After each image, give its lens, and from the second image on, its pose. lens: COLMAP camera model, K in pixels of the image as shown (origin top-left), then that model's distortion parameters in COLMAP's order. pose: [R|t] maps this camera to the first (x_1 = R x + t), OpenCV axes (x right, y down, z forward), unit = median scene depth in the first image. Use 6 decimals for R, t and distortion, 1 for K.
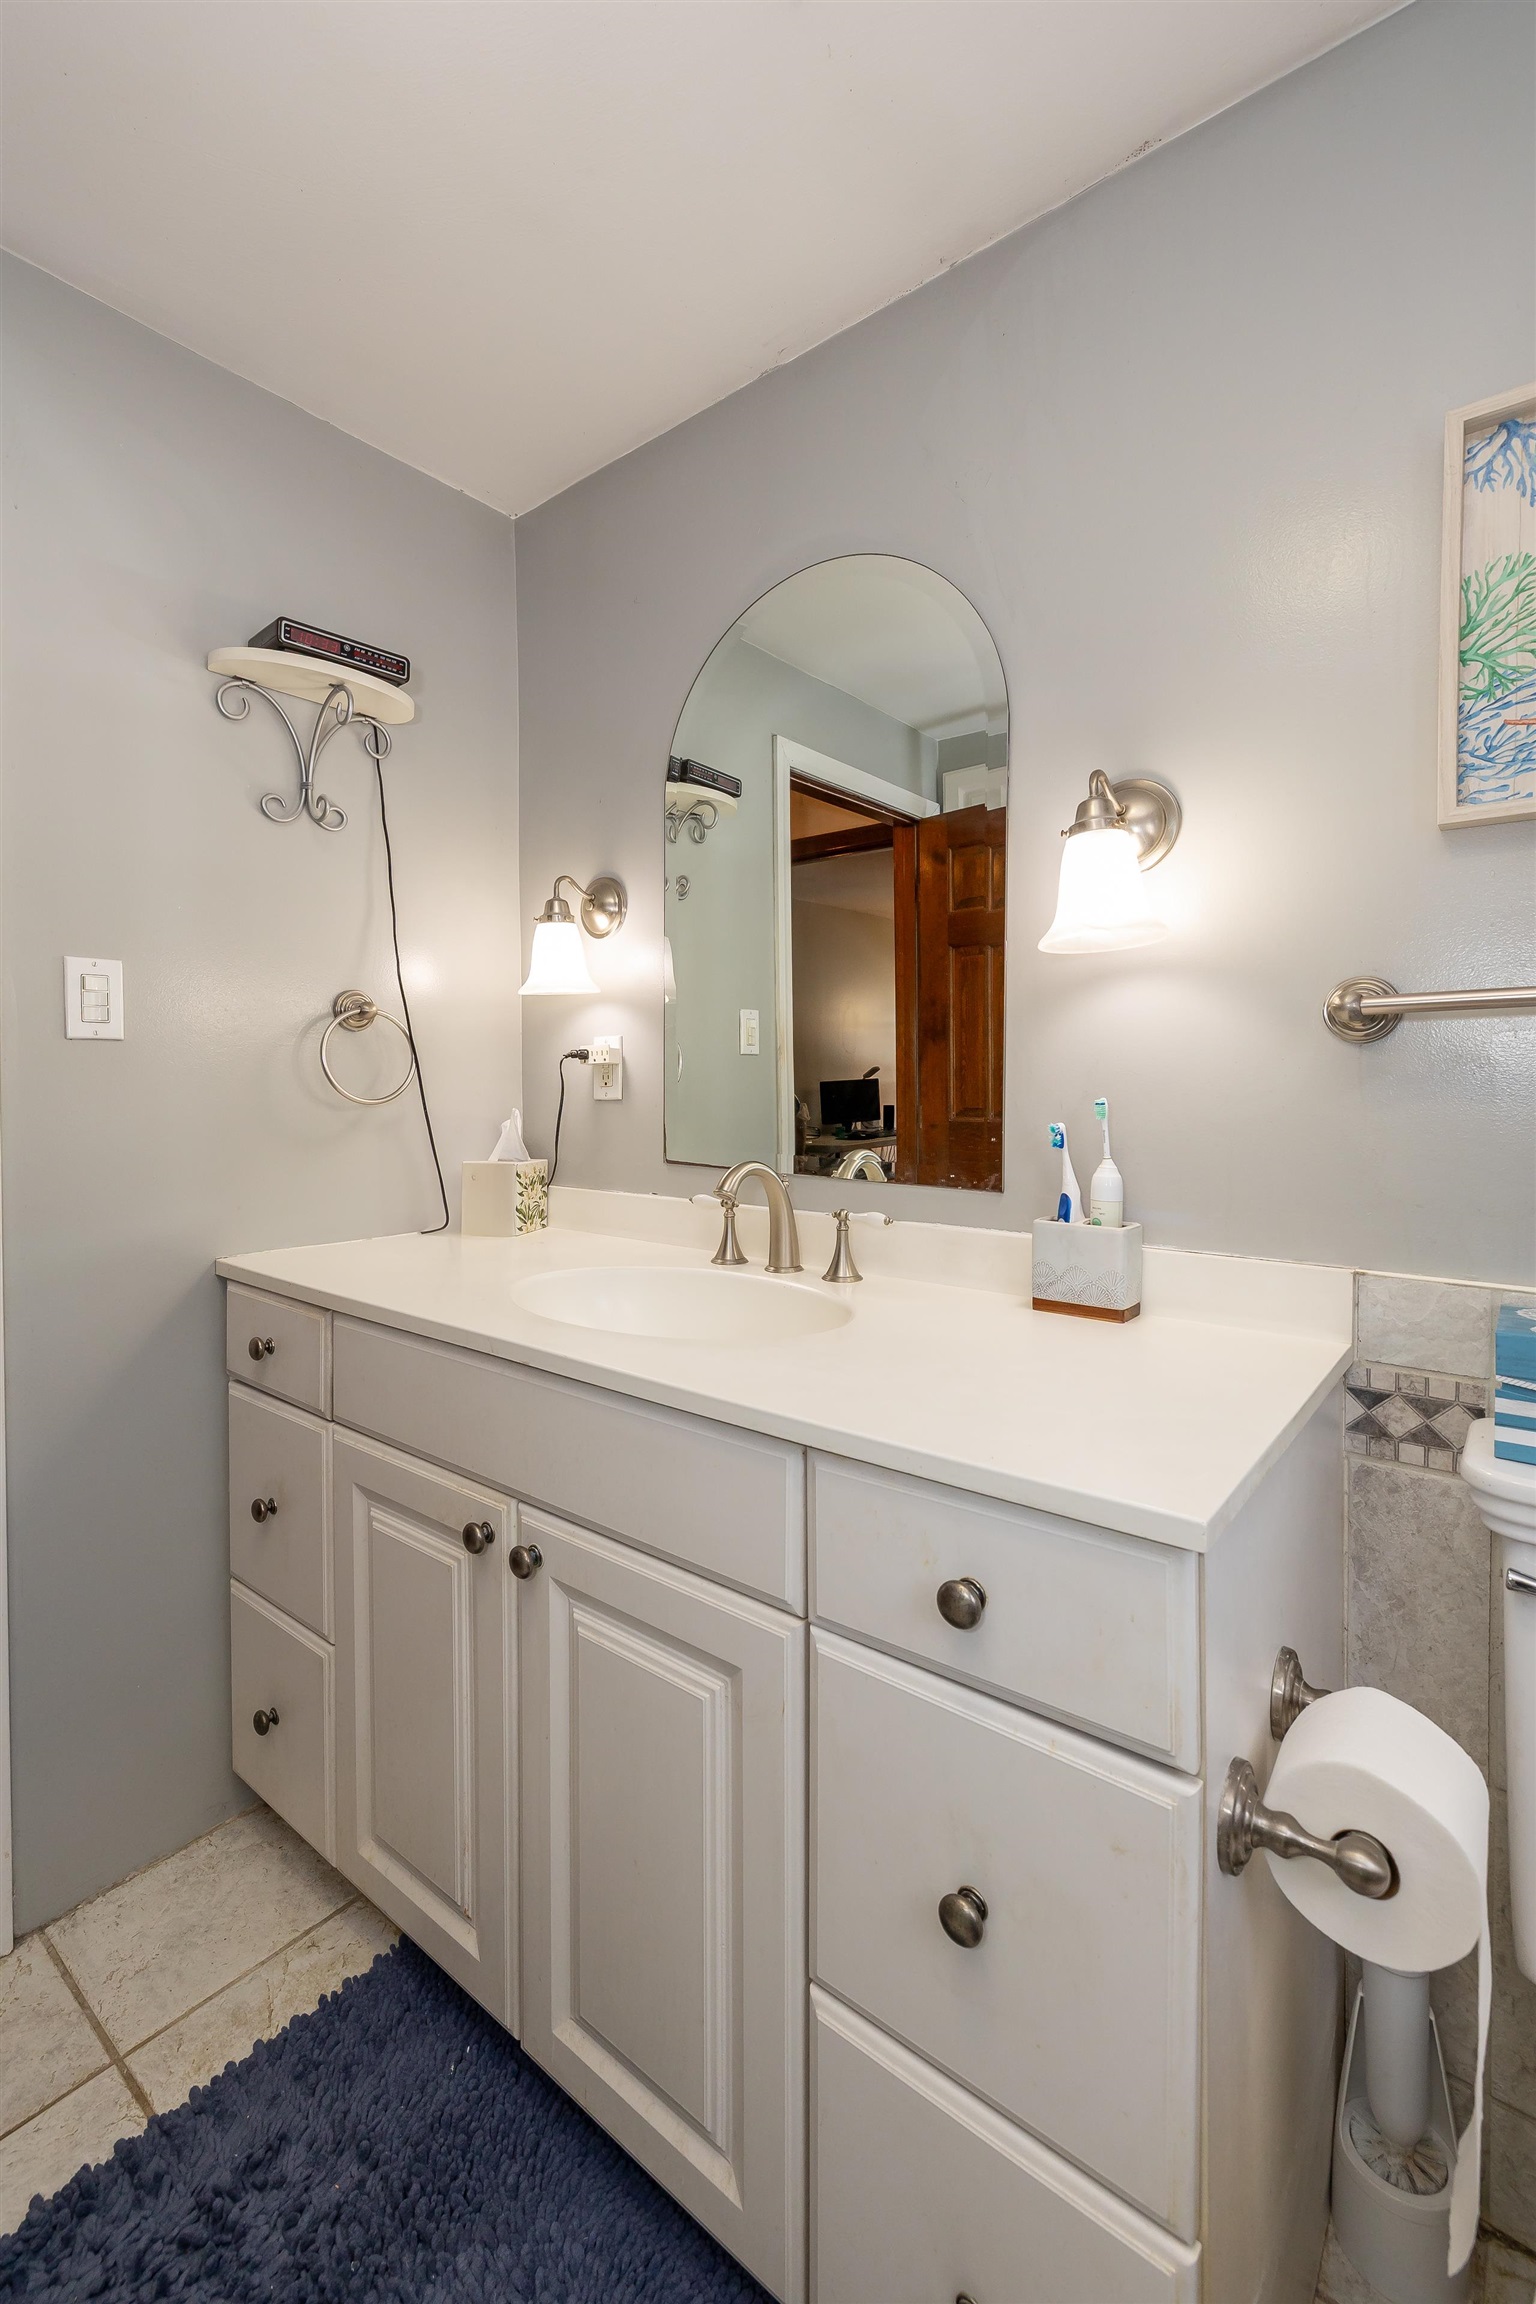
lens RADIAL K [[1037.2, 0, 763.5], [0, 1037.2, 1094.6], [0, 0, 1]] dist [-0.009339, 0.000679]
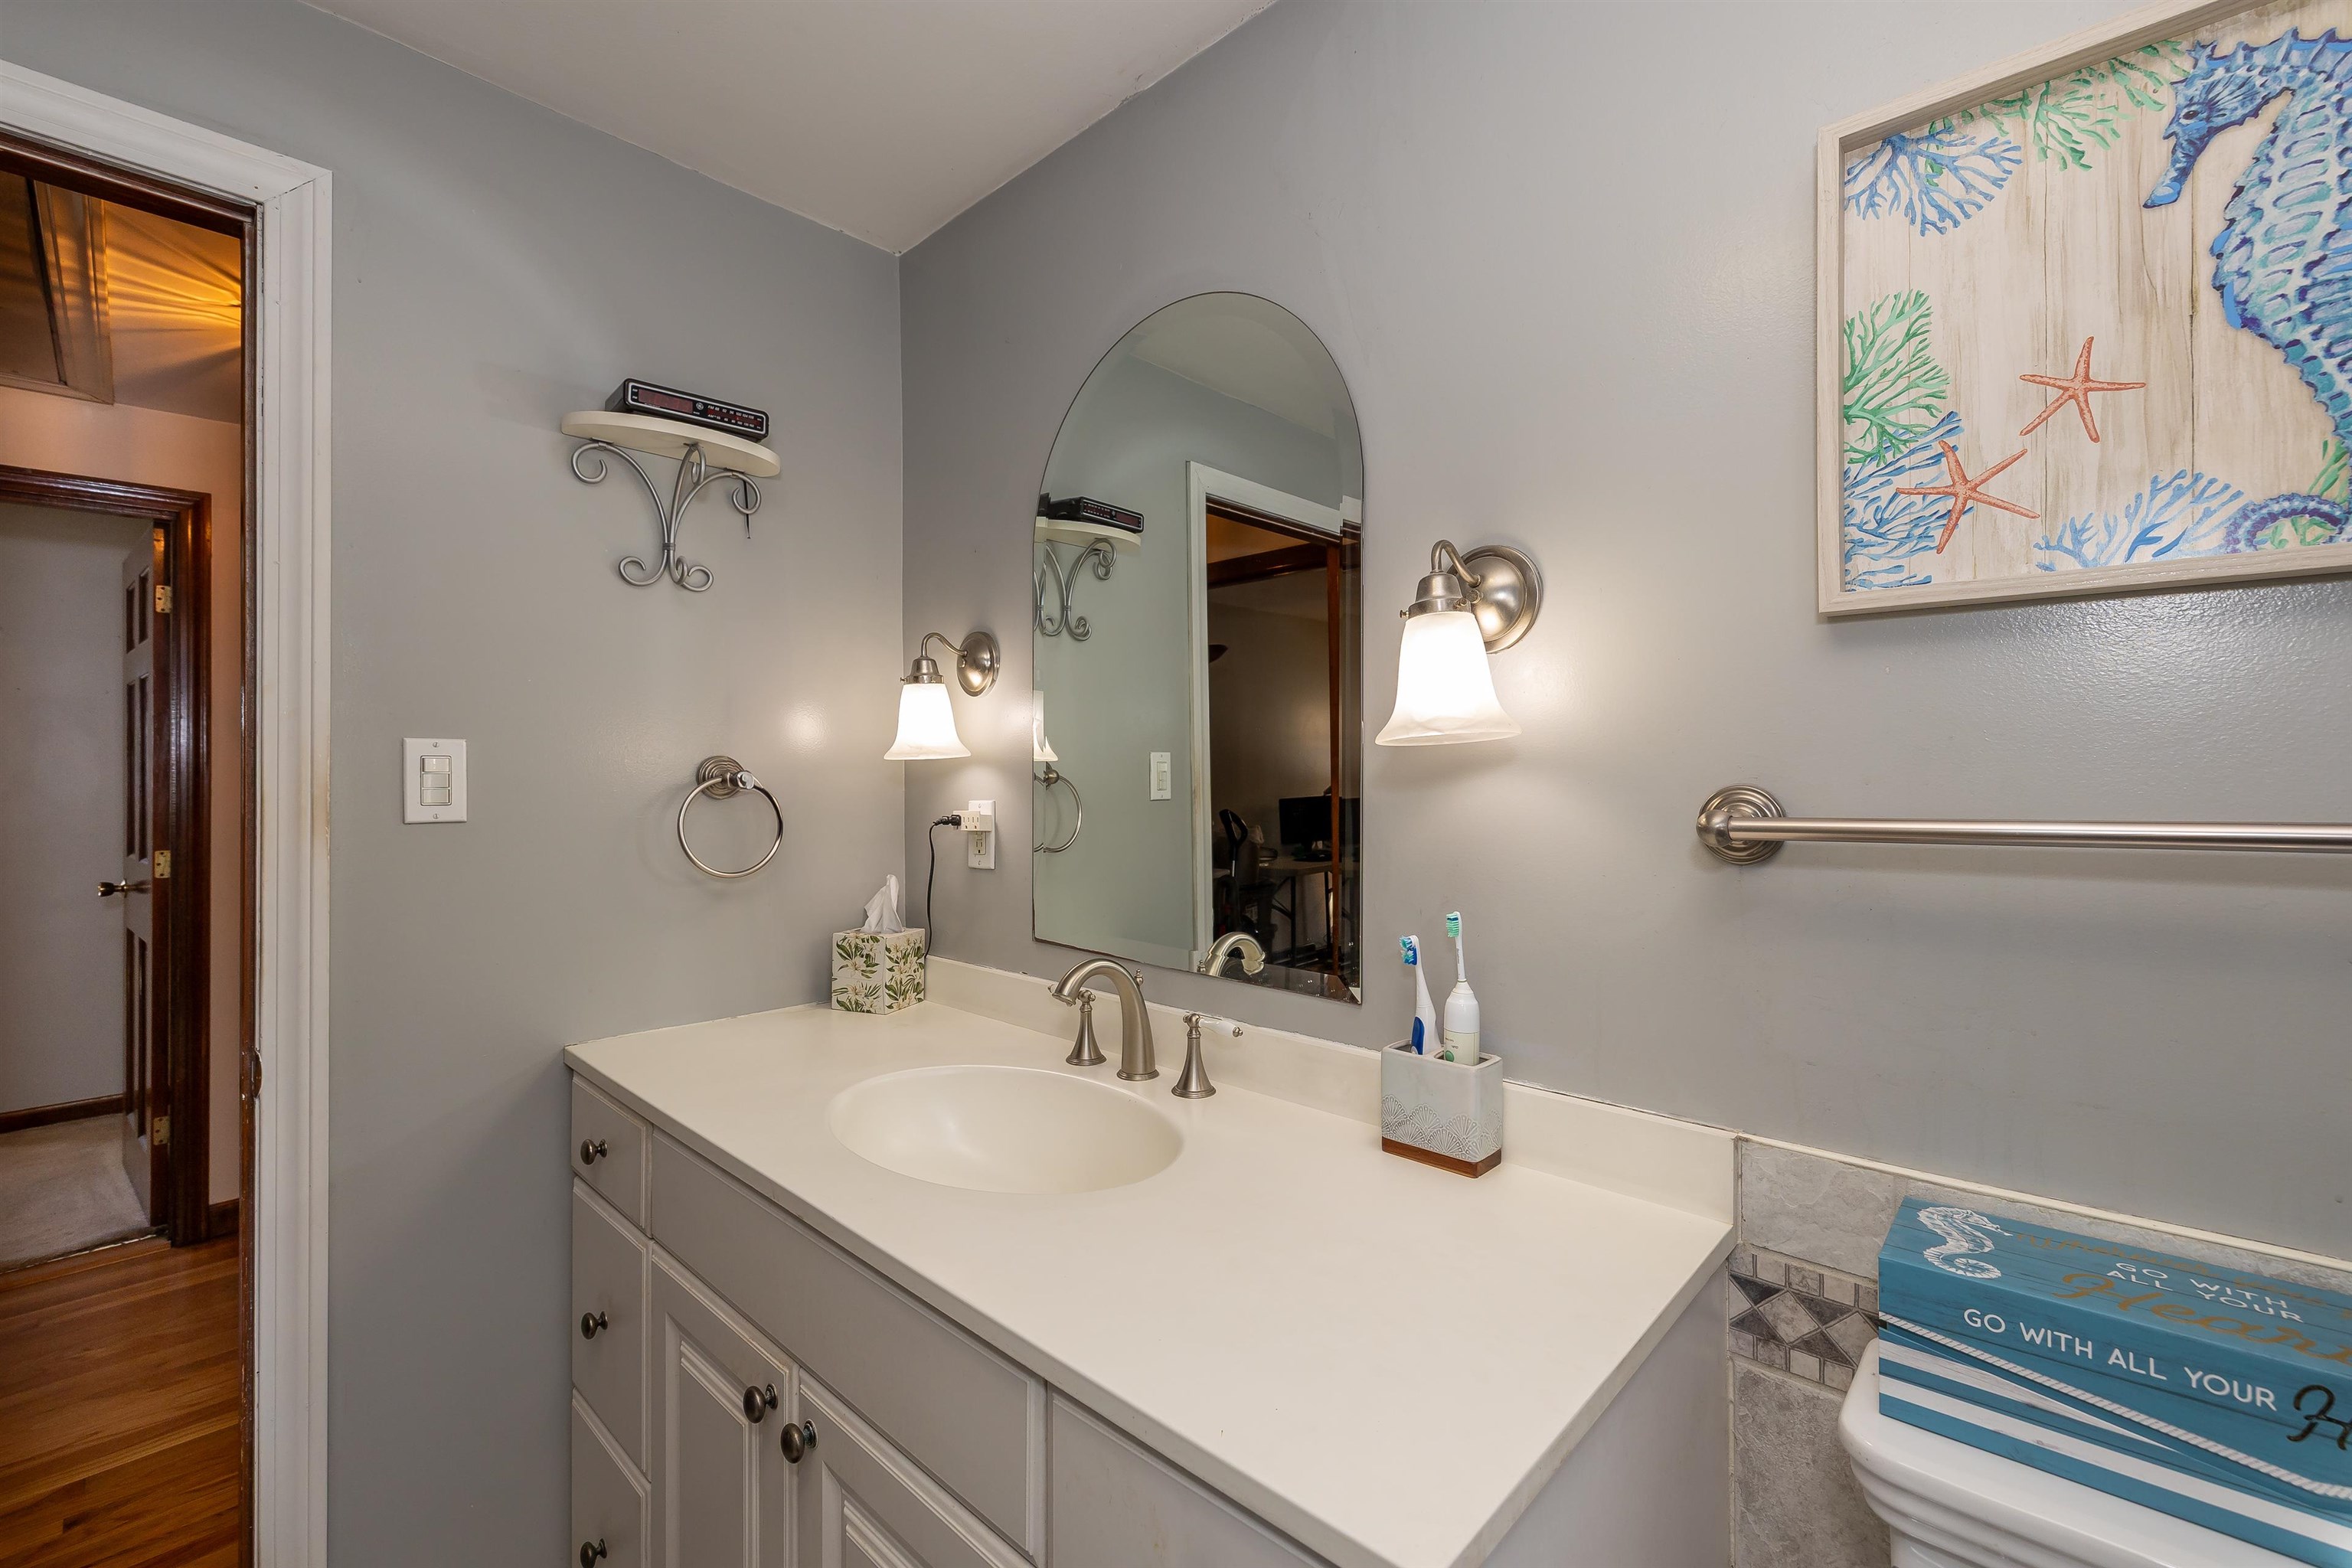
lens RADIAL K [[1058.8, 0, 1173.2], [0, 1058.8, 773.2], [0, 0, 1]] dist [-0.009339, 0.000679]
pose [[0.997553, -0.013280, -0.068645, 0.114573], [0.011776, 0.999683, -0.022266, -0.073043], [0.068918, 0.021403, 0.997393, 0.066547]]
